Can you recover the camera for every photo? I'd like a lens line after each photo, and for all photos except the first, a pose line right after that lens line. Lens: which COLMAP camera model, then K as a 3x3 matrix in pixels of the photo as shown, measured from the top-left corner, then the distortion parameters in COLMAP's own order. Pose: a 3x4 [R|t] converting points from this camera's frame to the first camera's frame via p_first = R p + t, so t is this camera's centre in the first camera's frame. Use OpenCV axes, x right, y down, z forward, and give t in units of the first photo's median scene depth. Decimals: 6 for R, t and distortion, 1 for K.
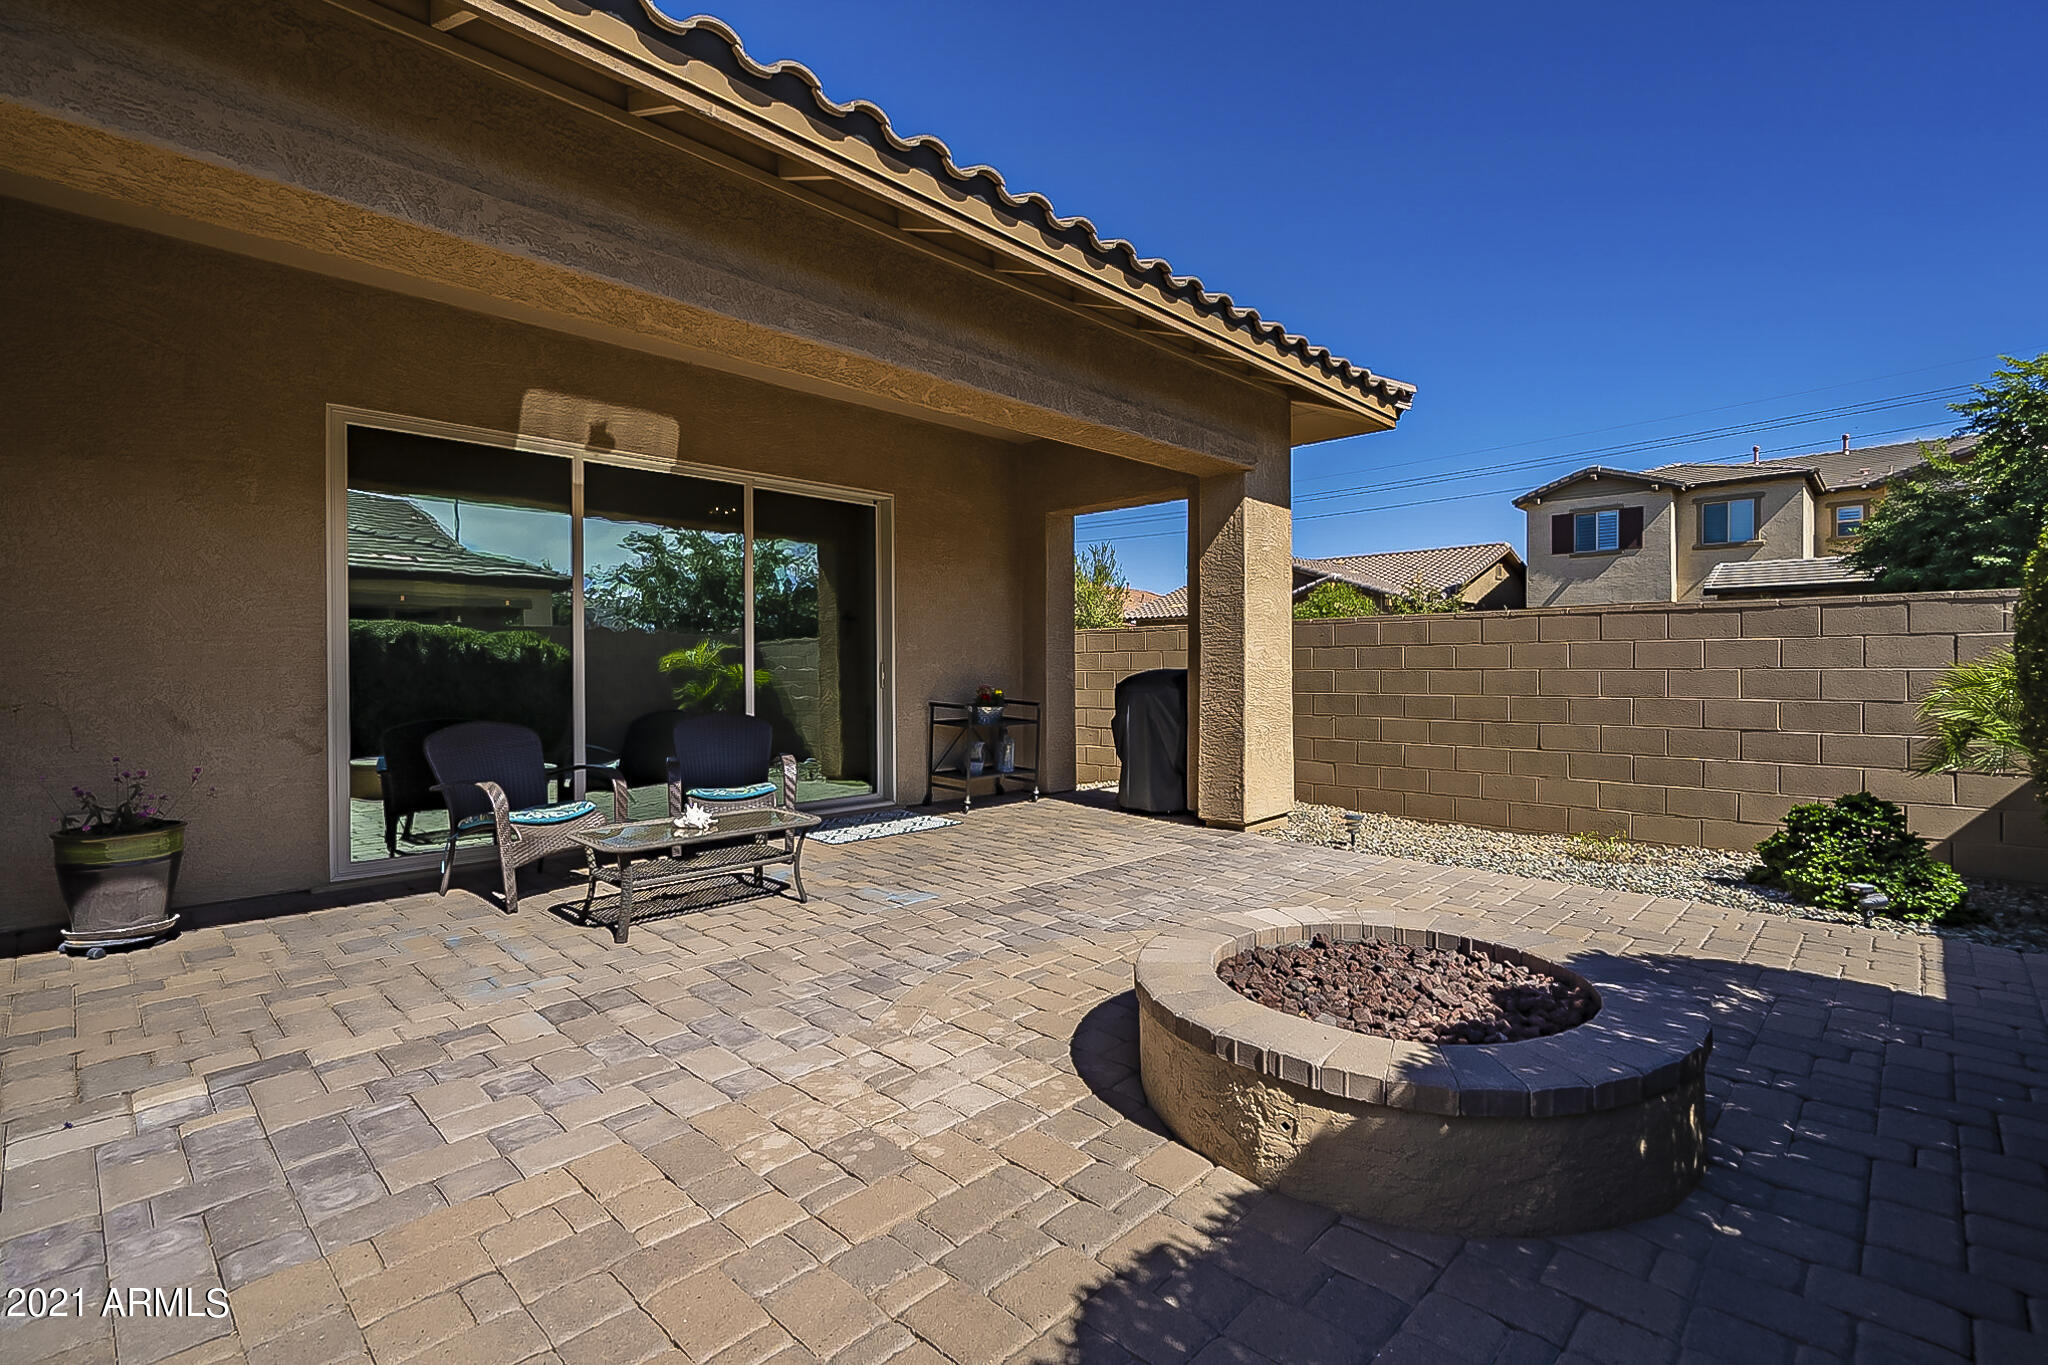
lens RADIAL K [[944.3, 0, 1037.8], [0, 944.3, 661.7], [0, 0, 1]] dist [-0.007328, 0.000824]
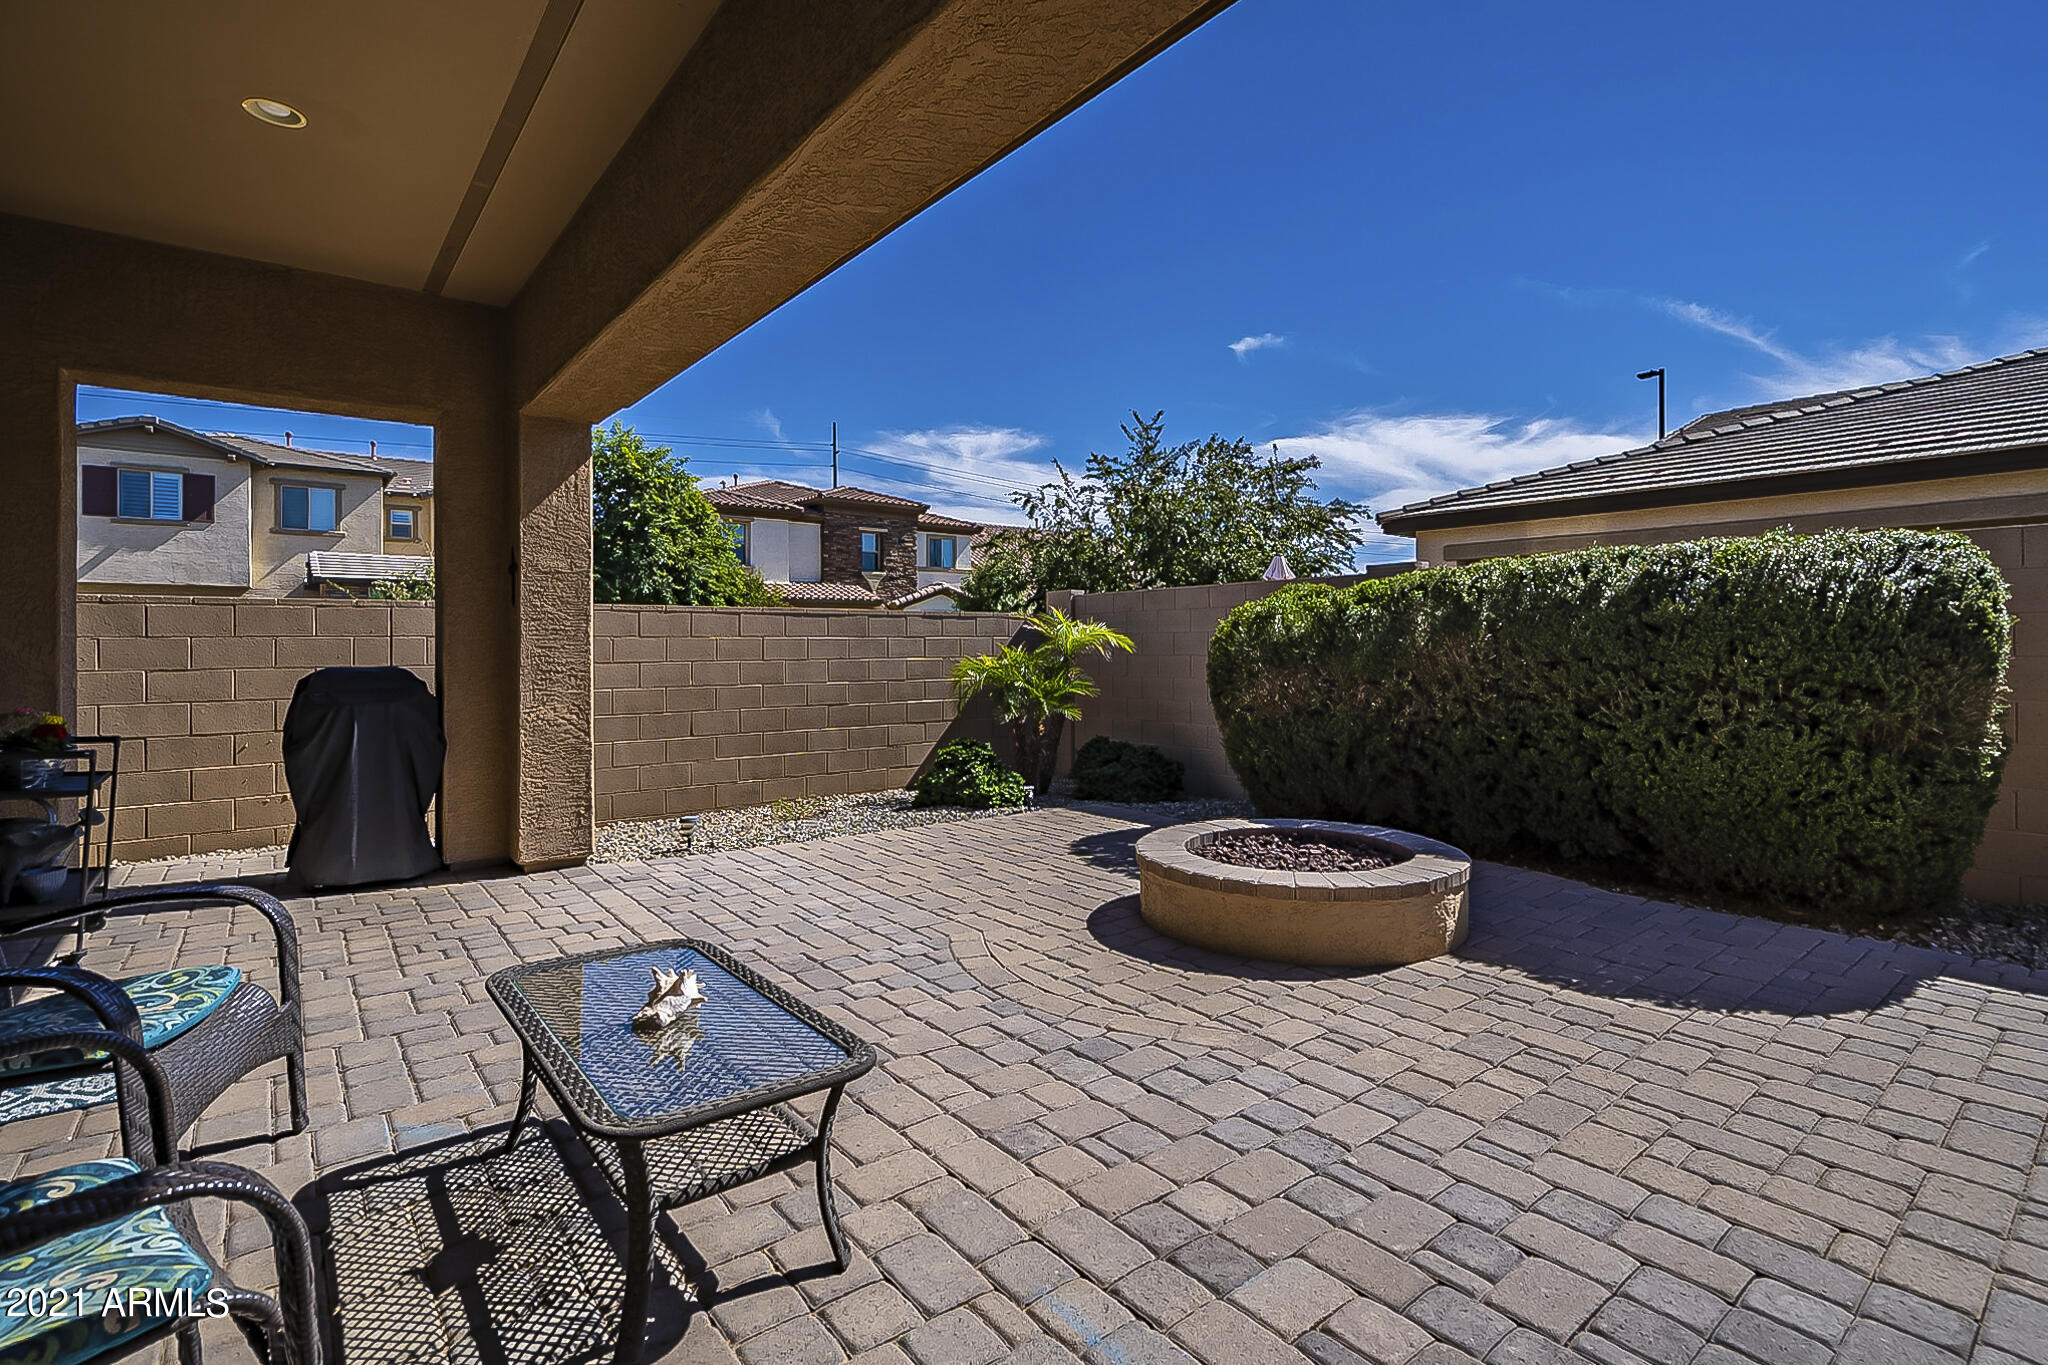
lens RADIAL K [[960.9, 0, 1025.1], [0, 960.9, 636.7], [0, 0, 1]] dist [-0.000244, 0.000268]
pose [[0.127871, 0.015697, 0.991667, -0.512243], [-0.000075, 0.999875, -0.015818, -0.003107], [-0.991791, 0.001948, 0.127857, 0.477958]]
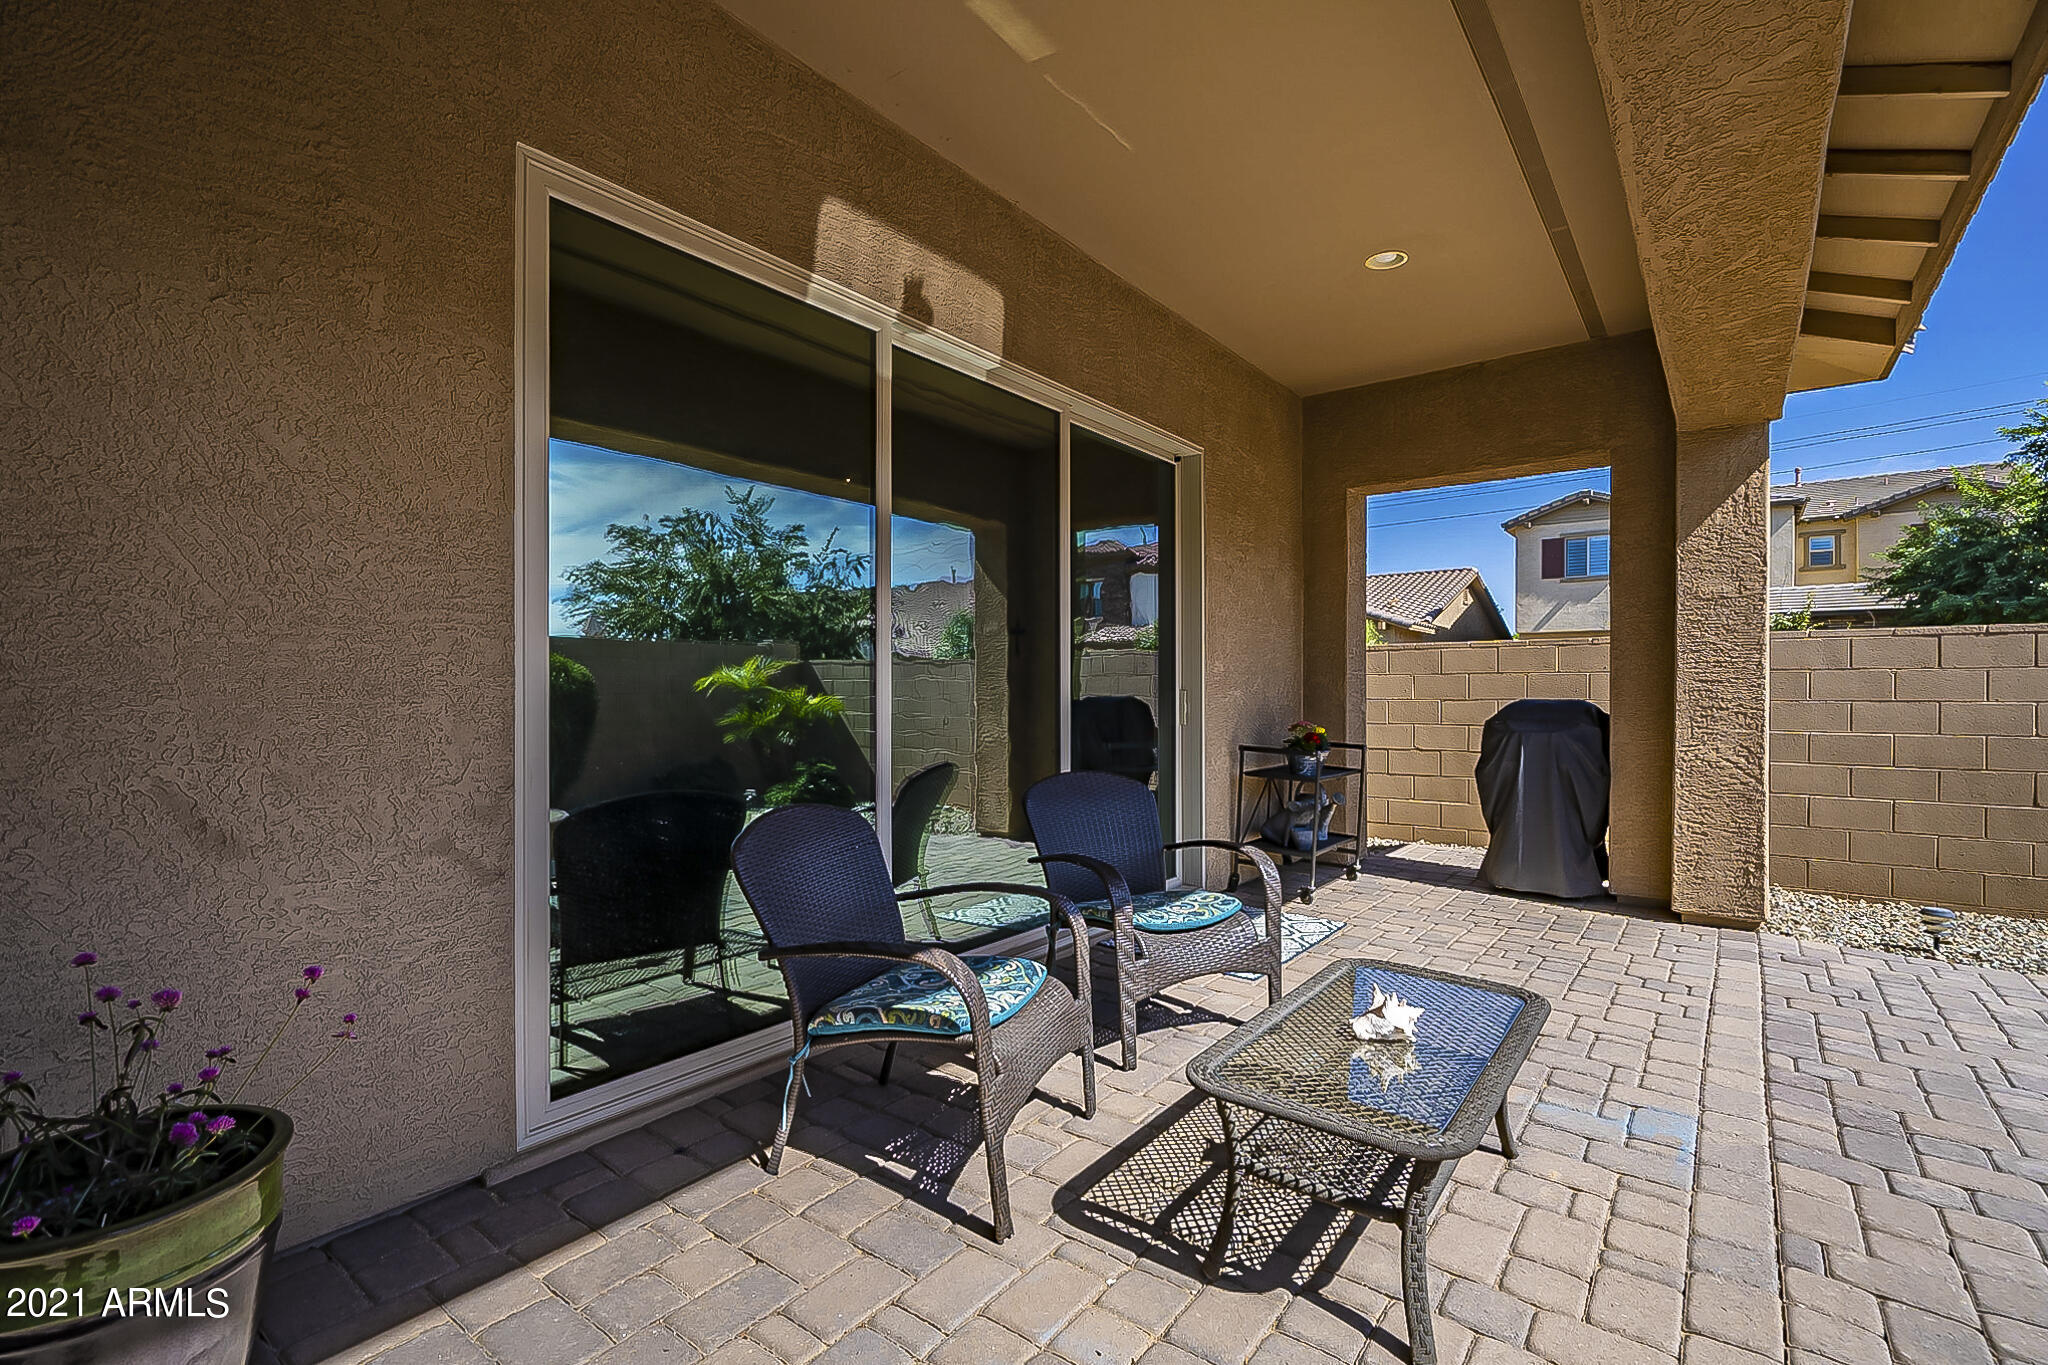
lens RADIAL K [[934.4, 0, 1024.0], [0, 934.4, 682.5], [0, 0, 1]] dist [-0.001714, -0.000406]
pose [[0.993325, 0.005461, 0.115223, -0.376312], [-0.005191, 0.999983, -0.002646, -0.001487], [-0.115235, 0.002030, 0.993336, 0.340782]]
